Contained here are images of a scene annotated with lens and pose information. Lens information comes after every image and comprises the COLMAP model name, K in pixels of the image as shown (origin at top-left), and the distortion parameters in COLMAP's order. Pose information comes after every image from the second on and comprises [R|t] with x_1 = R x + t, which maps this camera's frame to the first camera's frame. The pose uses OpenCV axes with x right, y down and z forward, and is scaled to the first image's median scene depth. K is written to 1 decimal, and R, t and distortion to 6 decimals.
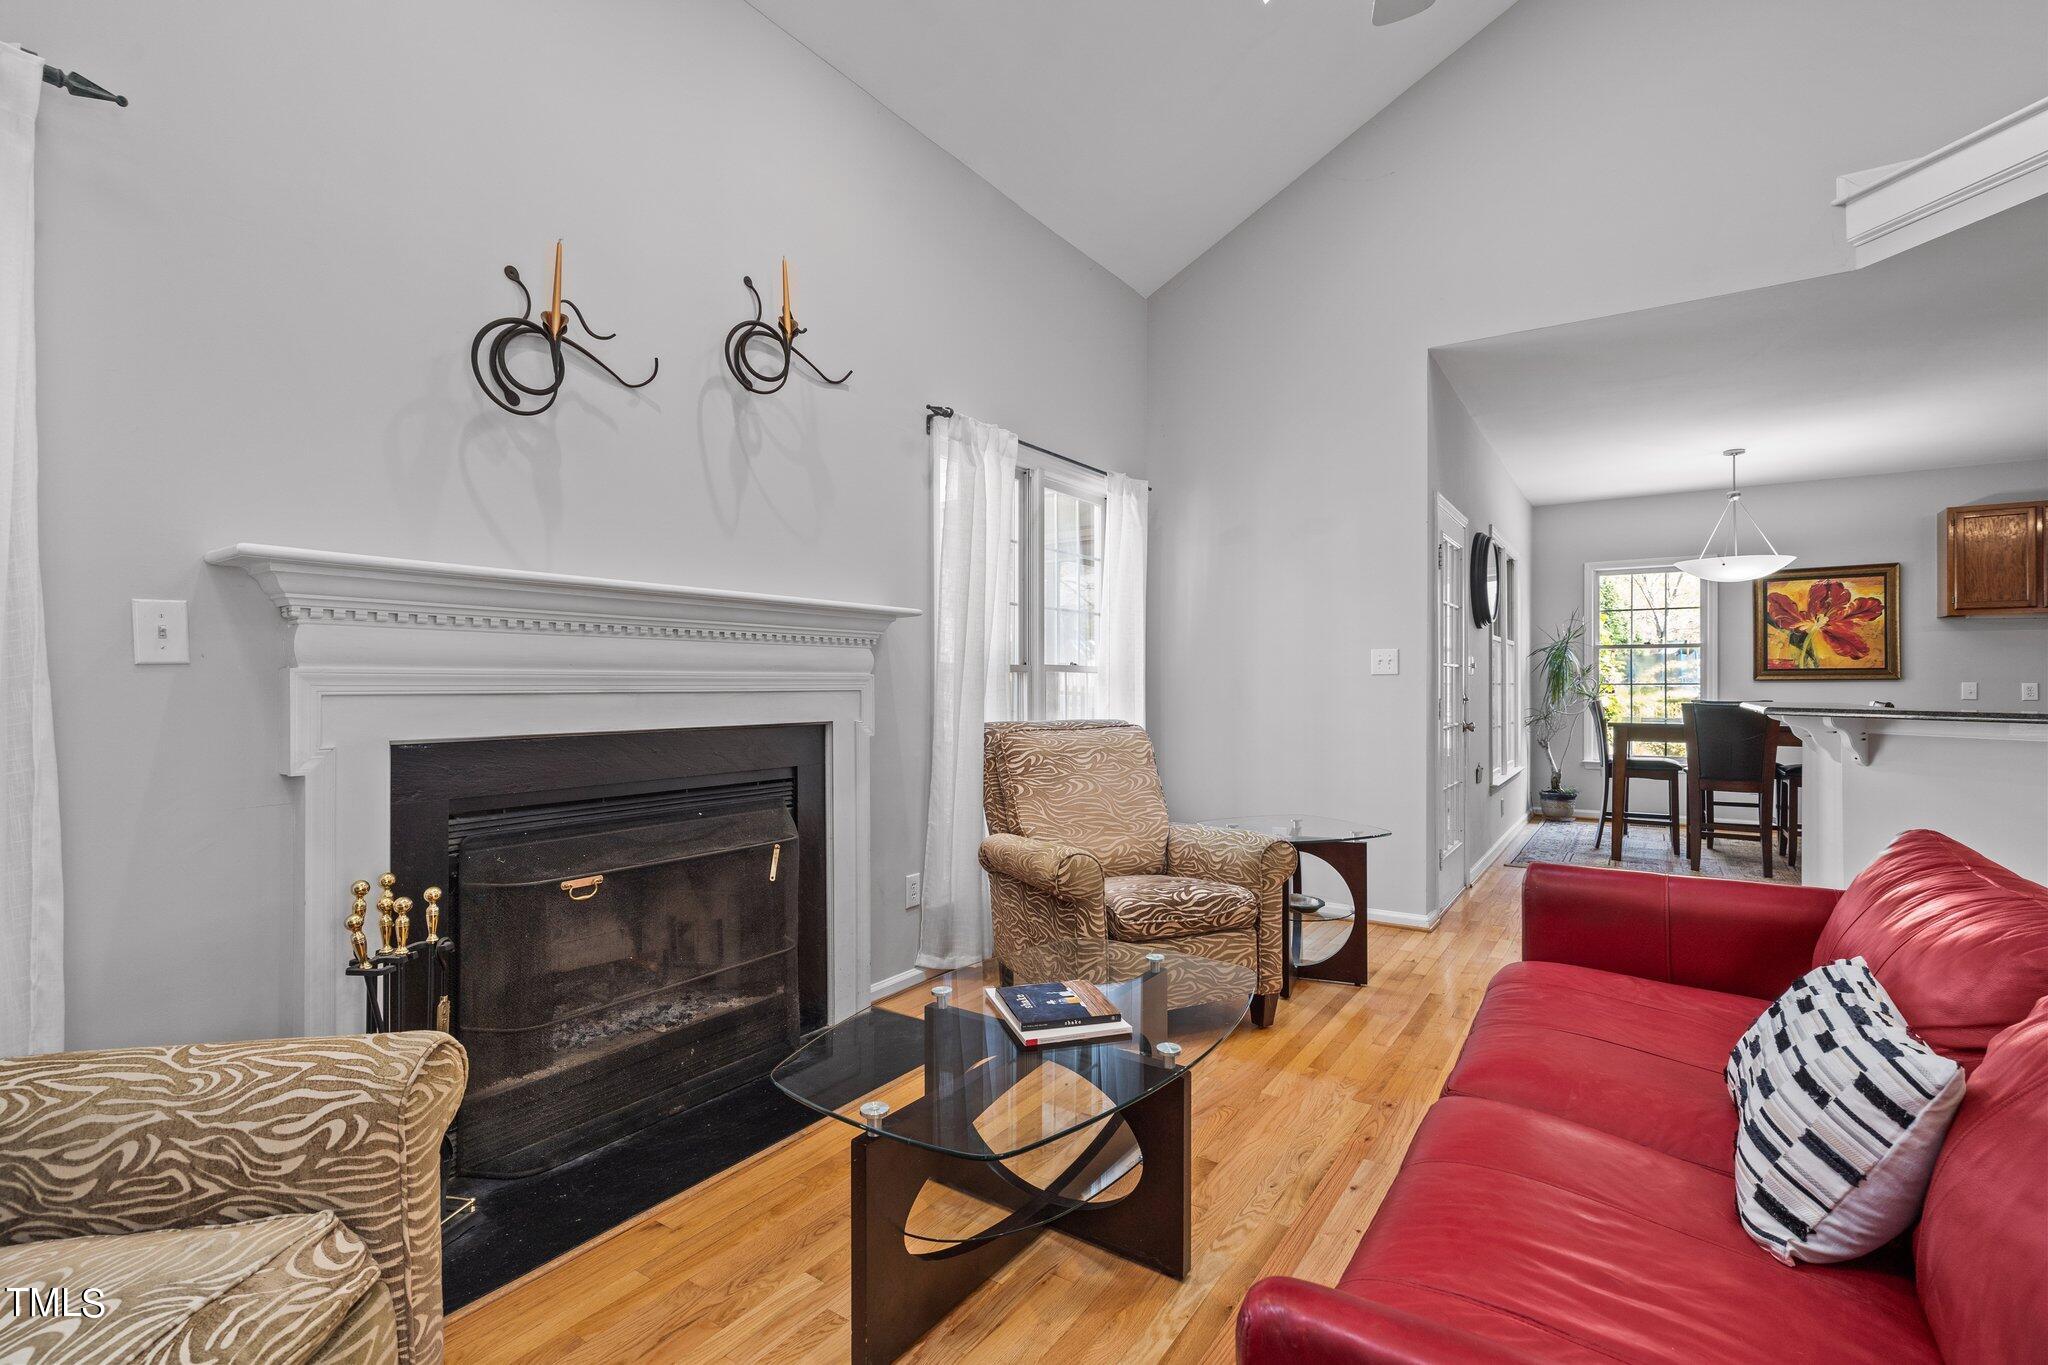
lens RADIAL K [[928.1, 0, 1019.6], [0, 928.1, 679.0], [0, 0, 1]] dist [-0.004286, 0.001317]
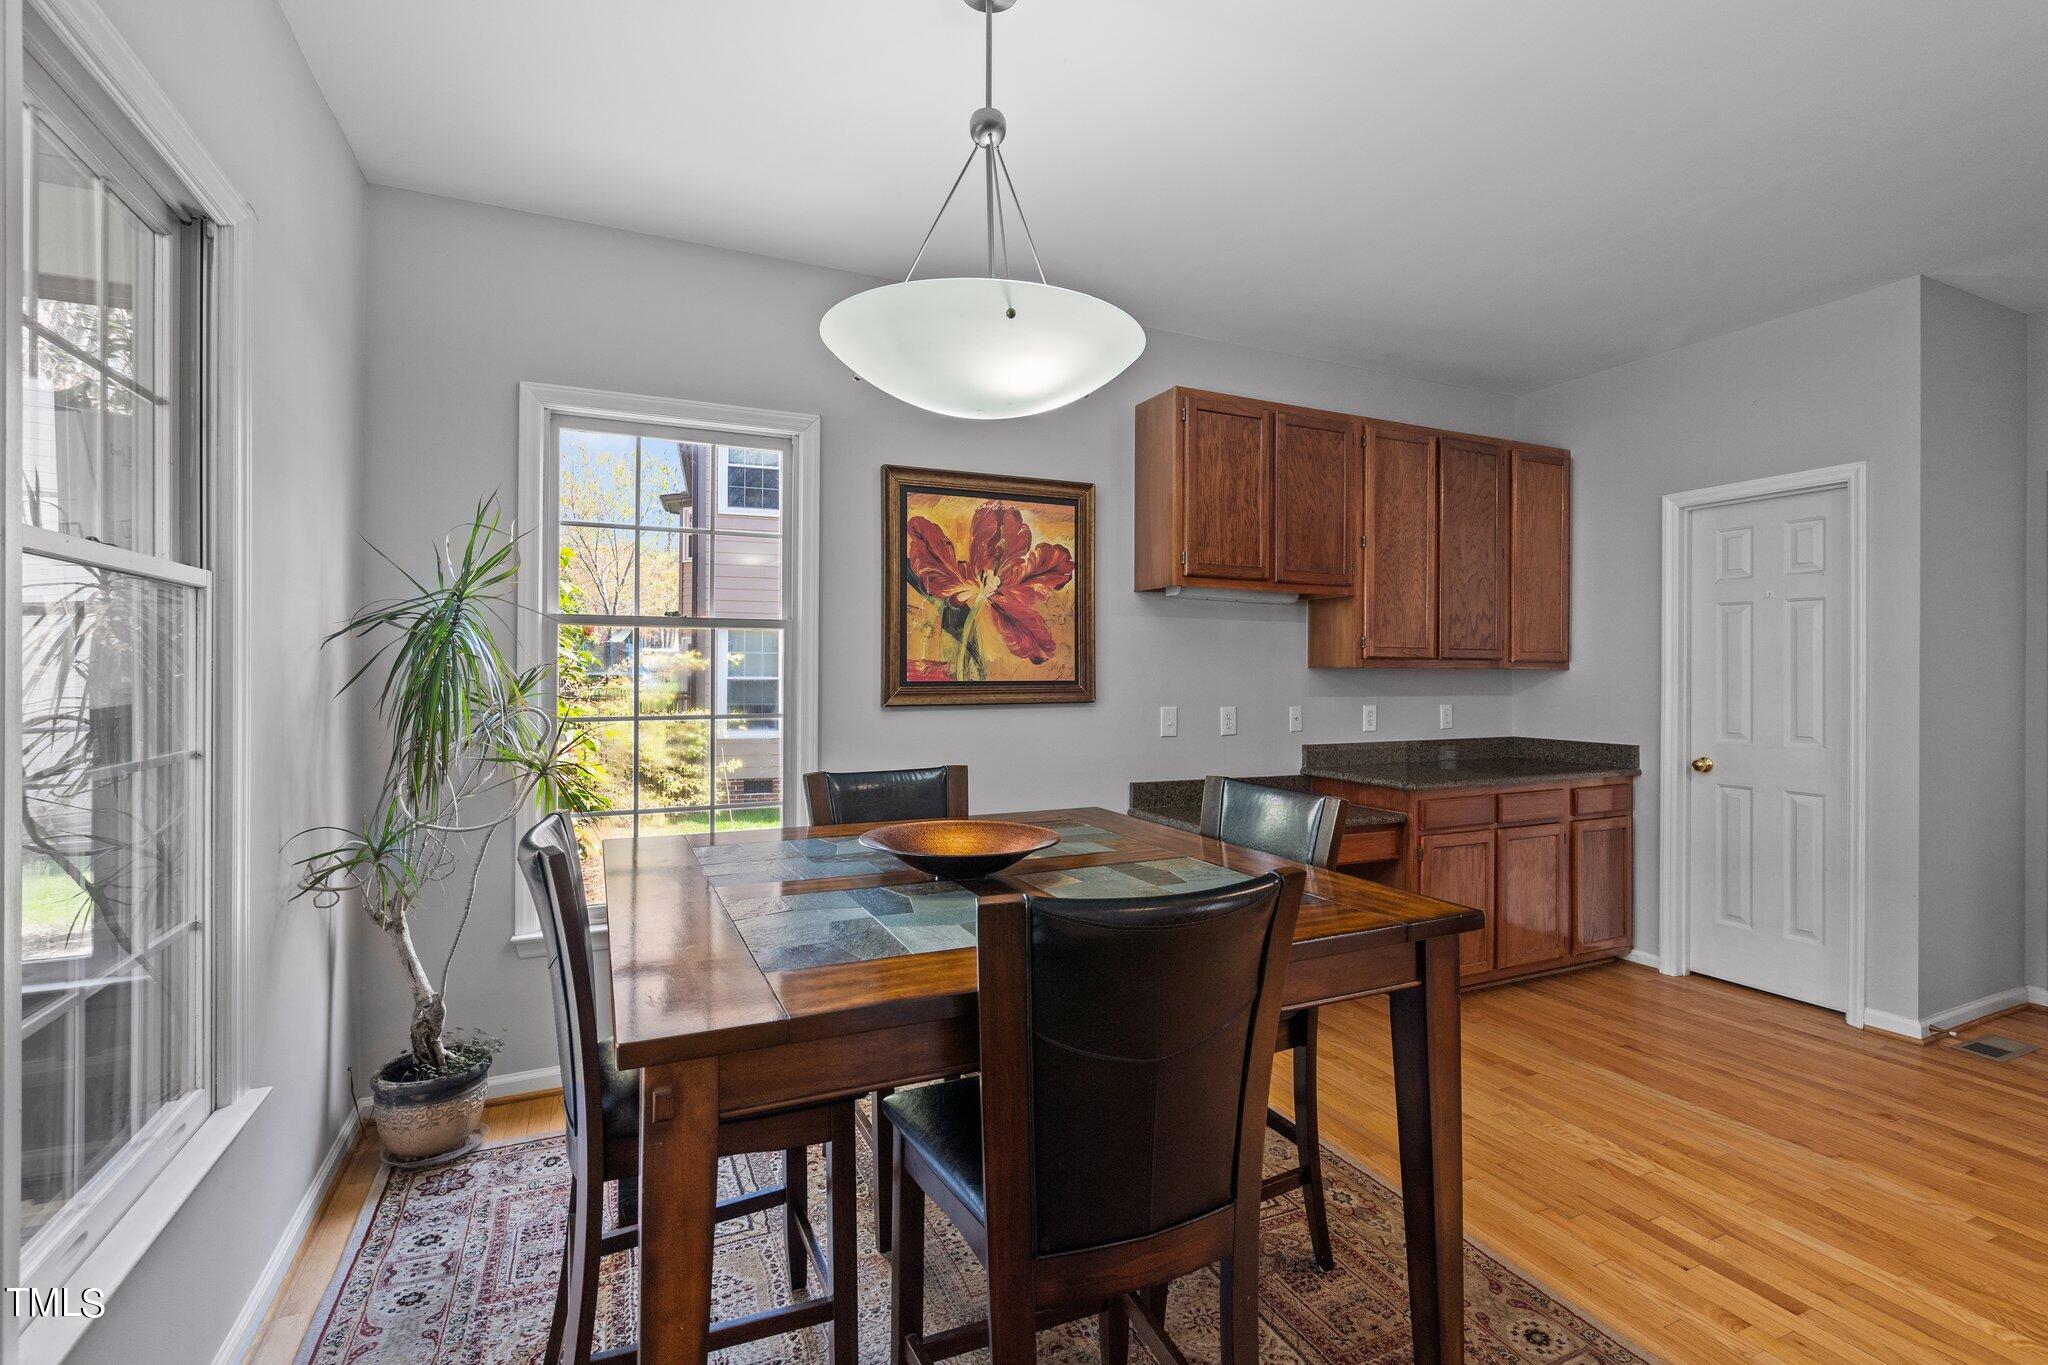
lens RADIAL K [[928.1, 0, 1023.1], [0, 928.1, 670.4], [0, 0, 1]] dist [-0.004286, 0.001317]
pose [[0.513253, 0.001964, 0.858235, 0.453865], [-0.006954, 0.999974, 0.001871, -0.018235], [-0.858209, -0.006928, 0.513253, 0.731609]]
